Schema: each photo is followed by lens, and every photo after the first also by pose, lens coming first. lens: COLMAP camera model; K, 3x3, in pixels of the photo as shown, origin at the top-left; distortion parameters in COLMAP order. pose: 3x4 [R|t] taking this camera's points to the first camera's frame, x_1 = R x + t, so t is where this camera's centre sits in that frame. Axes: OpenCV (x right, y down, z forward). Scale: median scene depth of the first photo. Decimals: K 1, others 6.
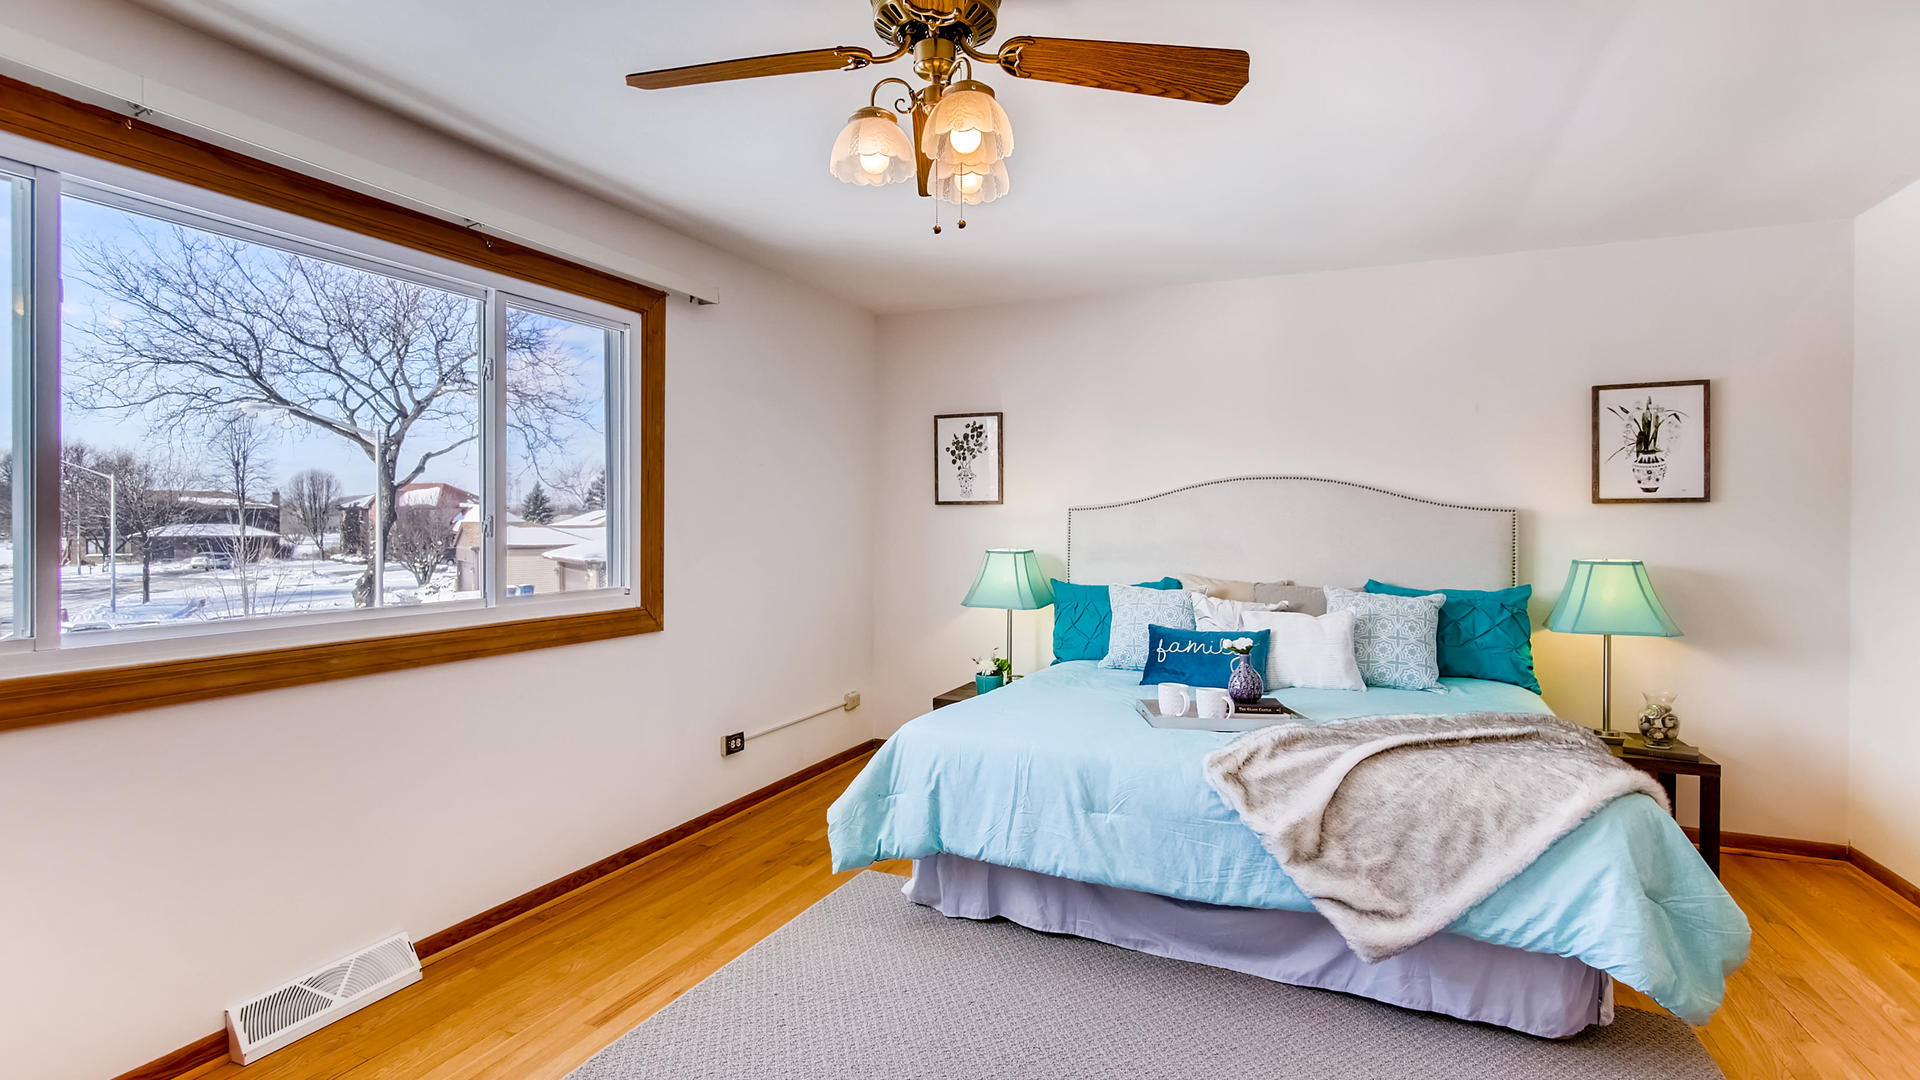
lens RADIAL K [[936.3, 0, 961.6], [0, 936.3, 539.2], [0, 0, 1]] dist [-0.002203, 0.002516]
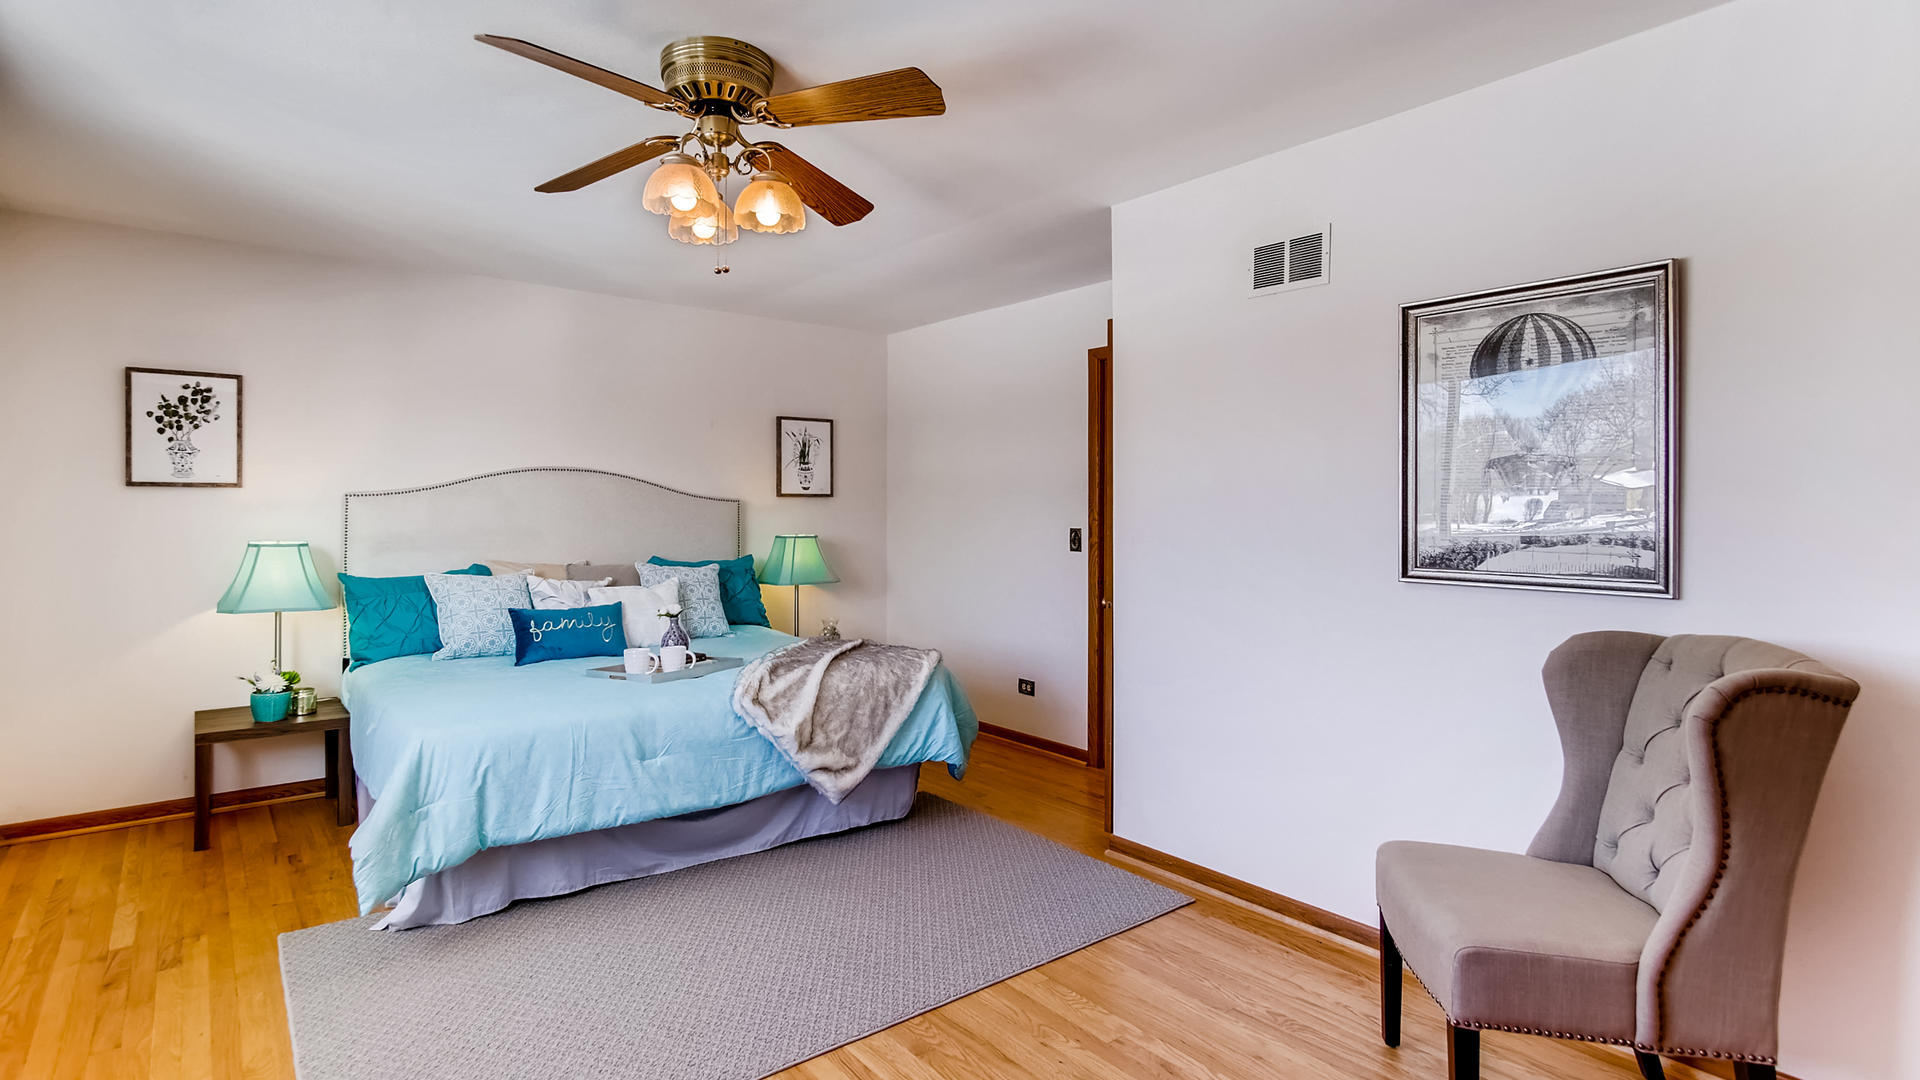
lens RADIAL K [[936.3, 0, 951.2], [0, 936.3, 521.6], [0, 0, 1]] dist [-0.002203, 0.002516]
pose [[0.462258, -0.011174, 0.886675, -0.629051], [0.014990, 0.999876, 0.004786, -0.003180], [-0.886619, 0.011079, 0.462368, 0.111380]]
